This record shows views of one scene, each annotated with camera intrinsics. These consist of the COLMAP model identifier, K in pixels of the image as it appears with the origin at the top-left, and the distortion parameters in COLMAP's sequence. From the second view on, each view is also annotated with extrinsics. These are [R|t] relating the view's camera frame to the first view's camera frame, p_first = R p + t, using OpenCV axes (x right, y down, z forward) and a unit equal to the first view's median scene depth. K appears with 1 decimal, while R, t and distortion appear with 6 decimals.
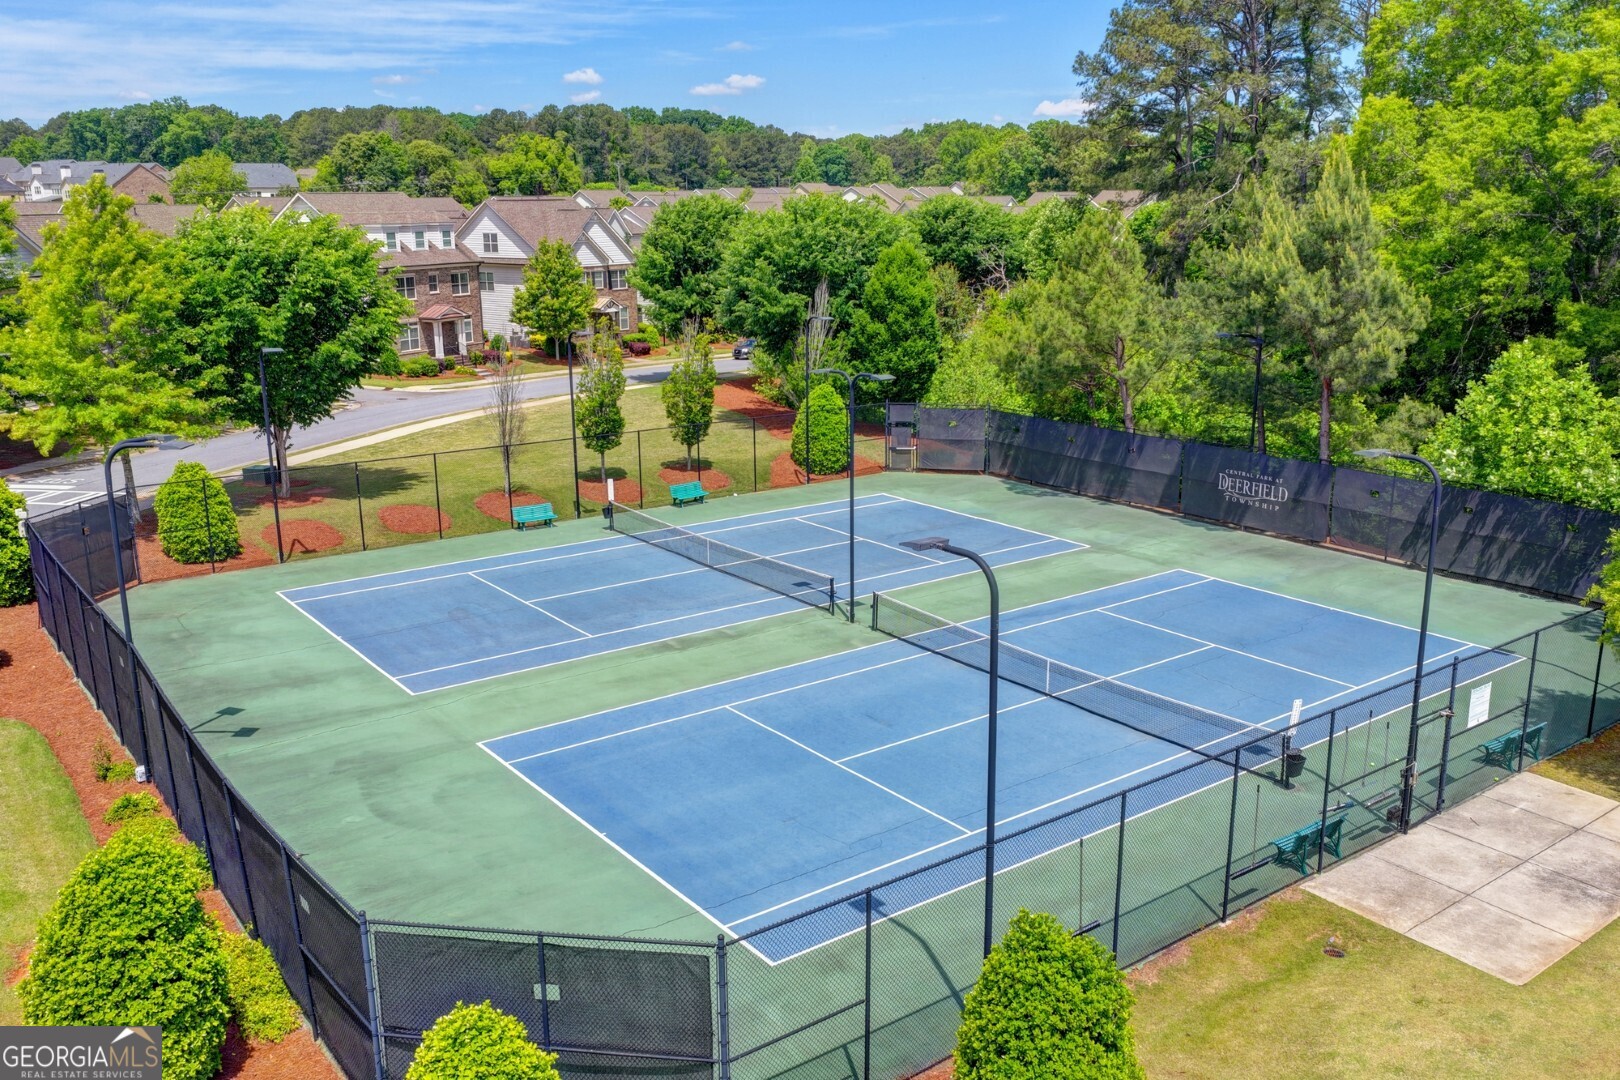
lens RADIAL K [[1338.5, 0, 816.5], [0, 1338.5, 547.6], [0, 0, 1]] dist [-0.009004, 0.021445]
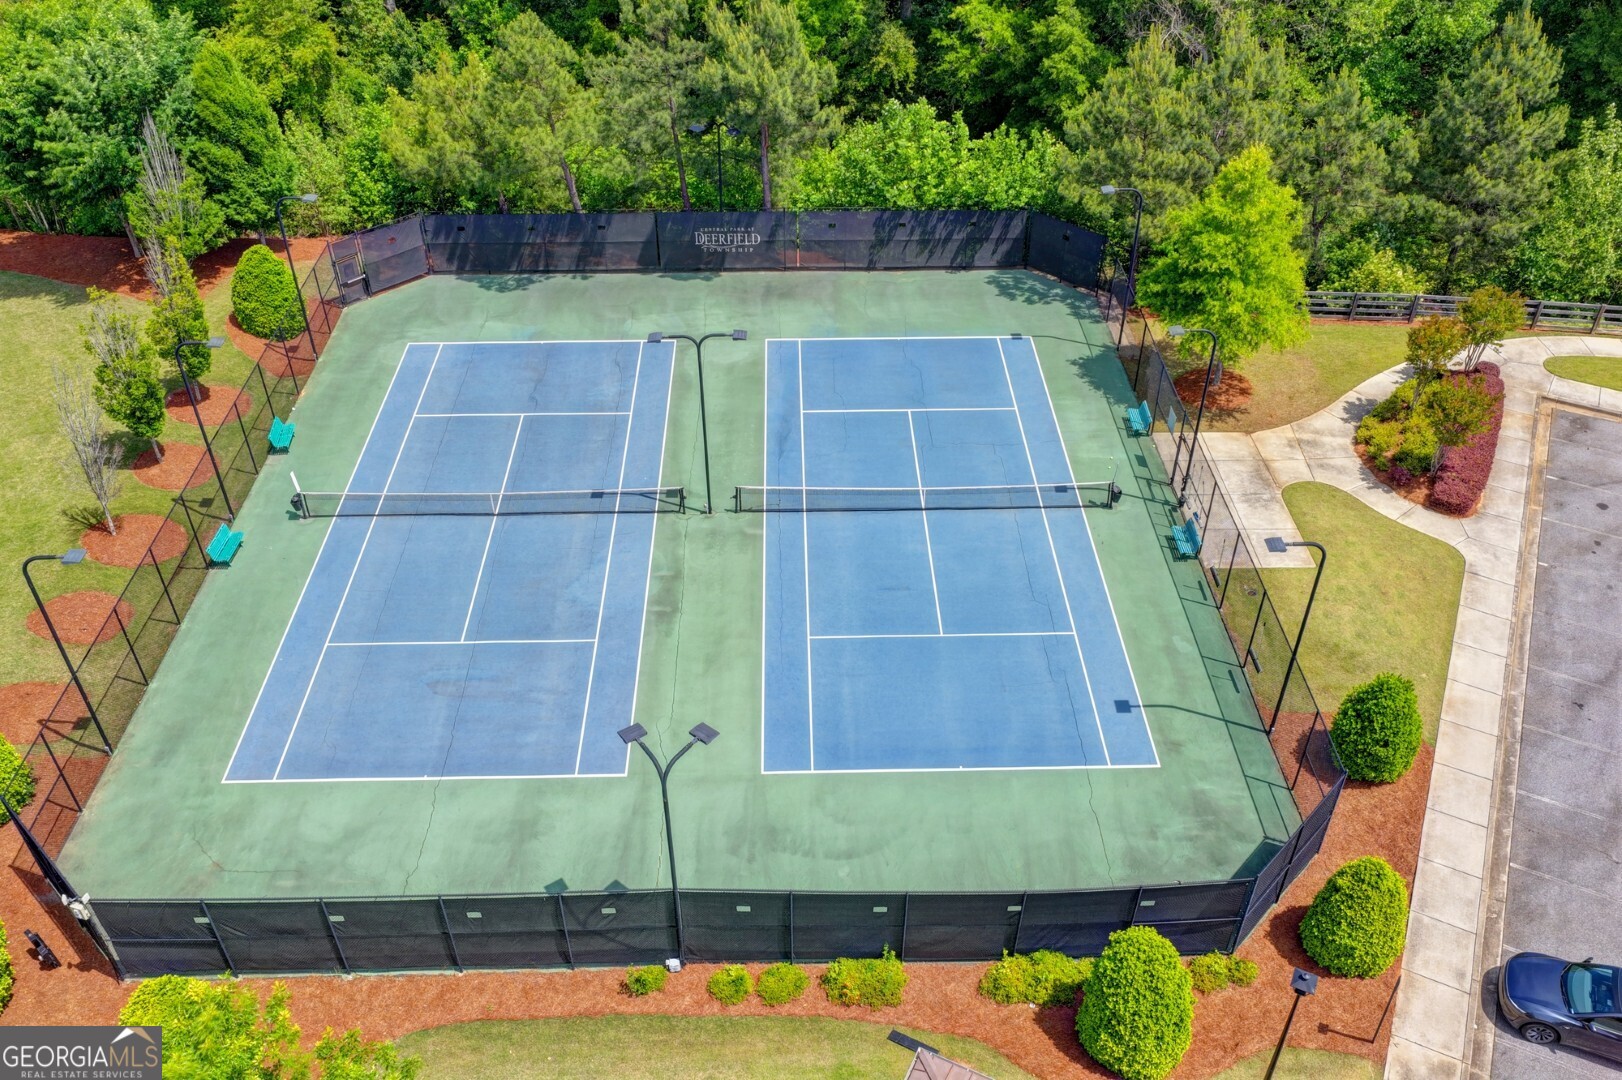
lens RADIAL K [[1340.1, 0, 817.5], [0, 1340.1, 547.6], [0, 0, 1]] dist [-0.009004, 0.021445]
pose [[0.586610, -0.503507, 0.634326, -0.626165], [0.198119, 0.848665, 0.490426, -0.441107], [-0.785263, -0.162016, 0.597589, 0.157224]]
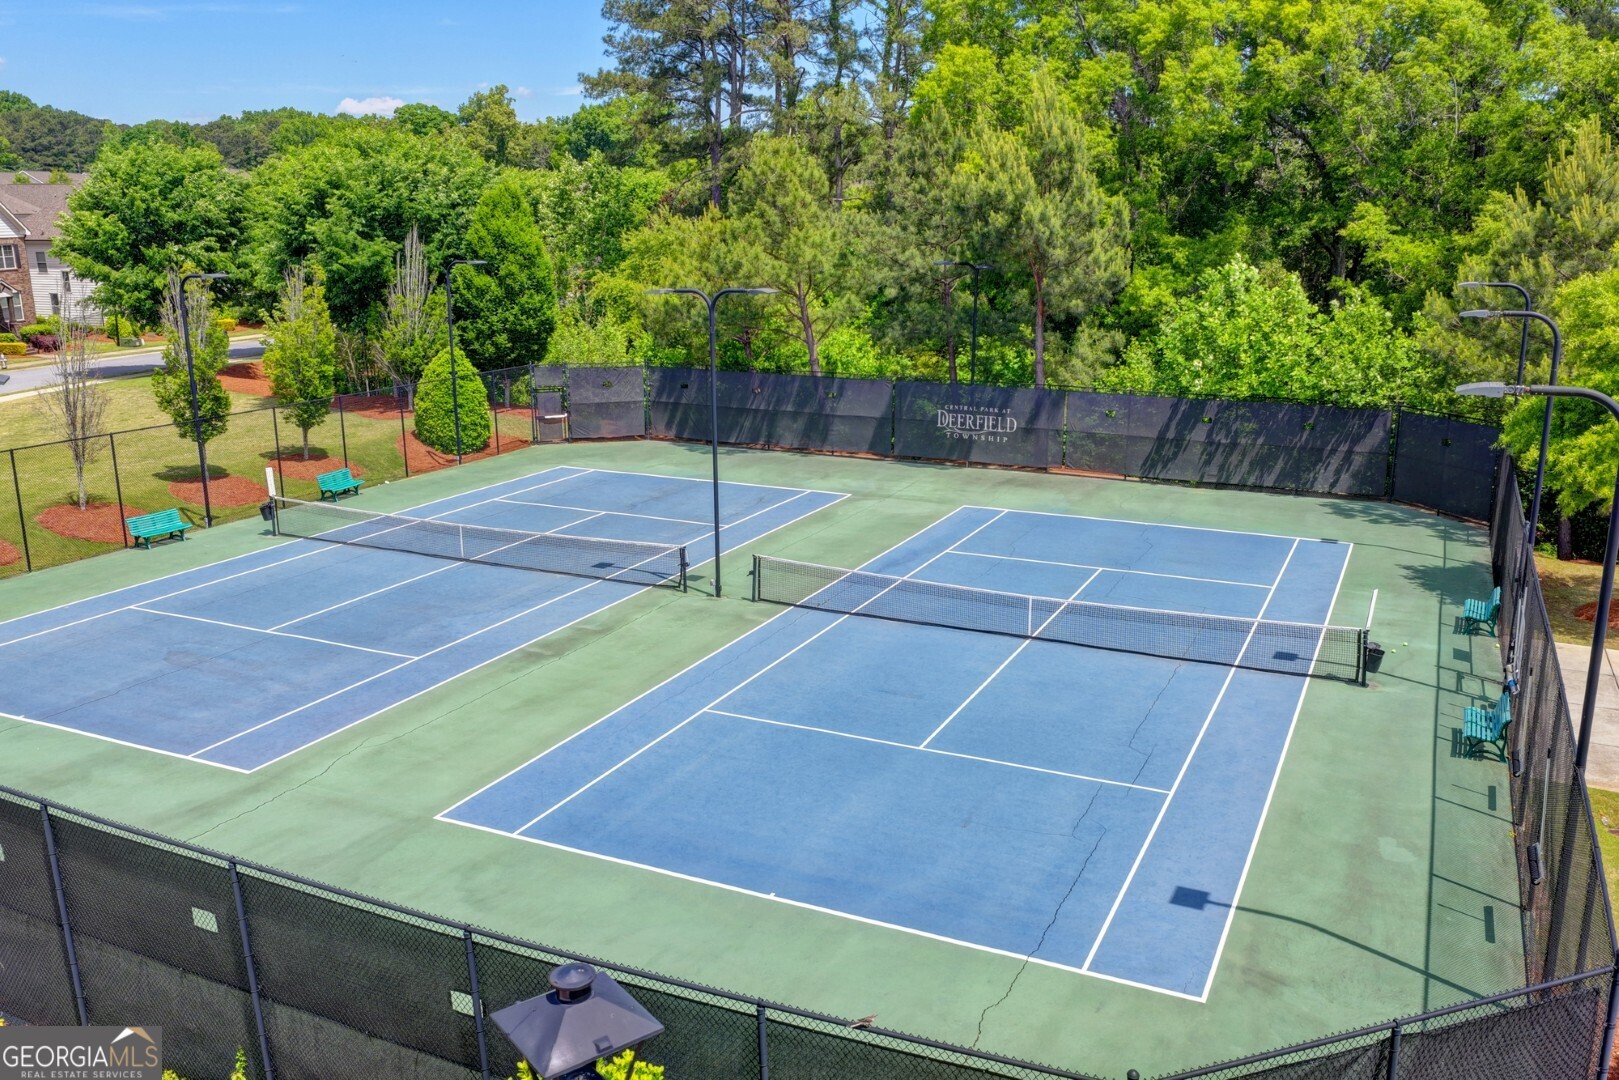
lens RADIAL K [[1337.7, 0, 816.0], [0, 1337.7, 547.6], [0, 0, 1]] dist [-0.009004, 0.021445]
pose [[0.885712, -0.110385, 0.450920, -0.252776], [0.110927, 0.993506, 0.025324, 0.010051], [-0.450787, 0.027589, 0.892205, 0.207229]]
